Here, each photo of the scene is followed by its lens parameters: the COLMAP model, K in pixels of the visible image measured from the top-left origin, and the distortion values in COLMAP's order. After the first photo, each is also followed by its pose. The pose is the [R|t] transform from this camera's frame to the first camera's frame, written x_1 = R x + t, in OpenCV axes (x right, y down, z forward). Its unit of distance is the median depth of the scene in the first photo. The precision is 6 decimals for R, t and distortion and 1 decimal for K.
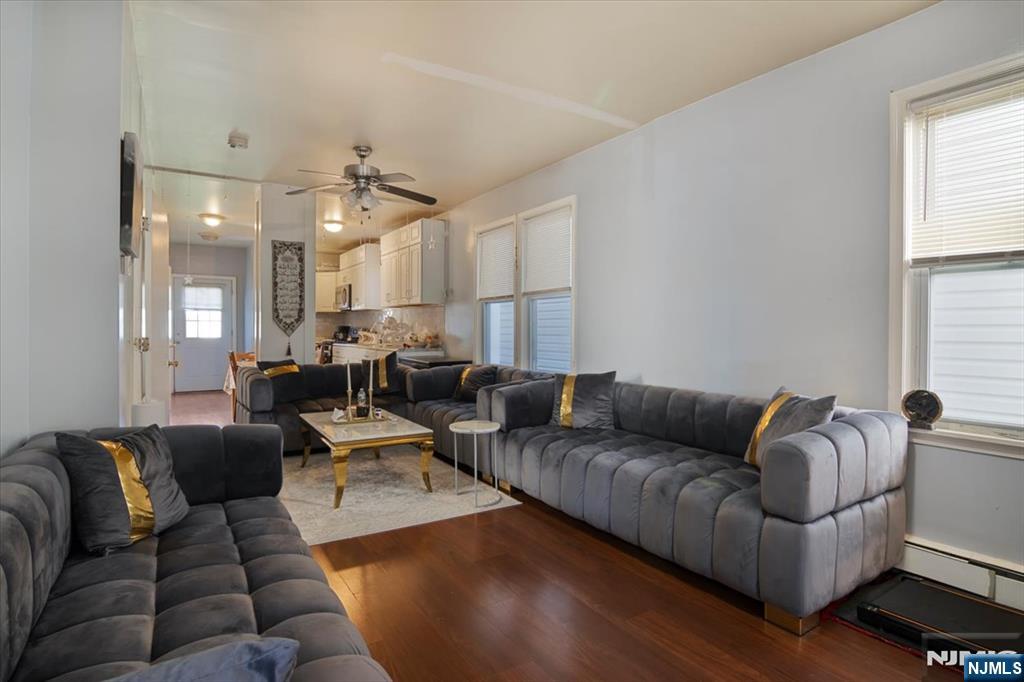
lens RADIAL K [[535.9, 0, 511.4], [0, 535.9, 341.4], [0, 0, 1]] dist [-0.000810, -0.000039]
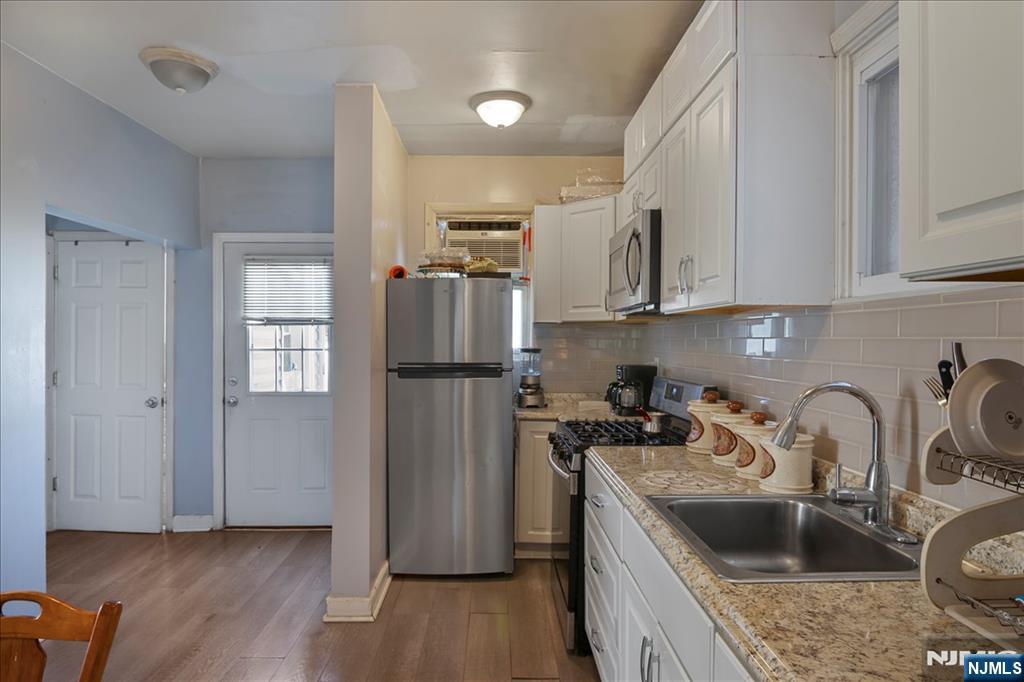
lens RADIAL K [[535.9, 0, 511.1], [0, 535.9, 343.9], [0, 0, 1]] dist [-0.000810, -0.000039]
pose [[0.836740, 0.000639, -0.547600, -0.218157], [-0.007448, 0.999920, -0.010212, -0.039837], [0.547550, 0.012623, 0.836678, 0.747879]]
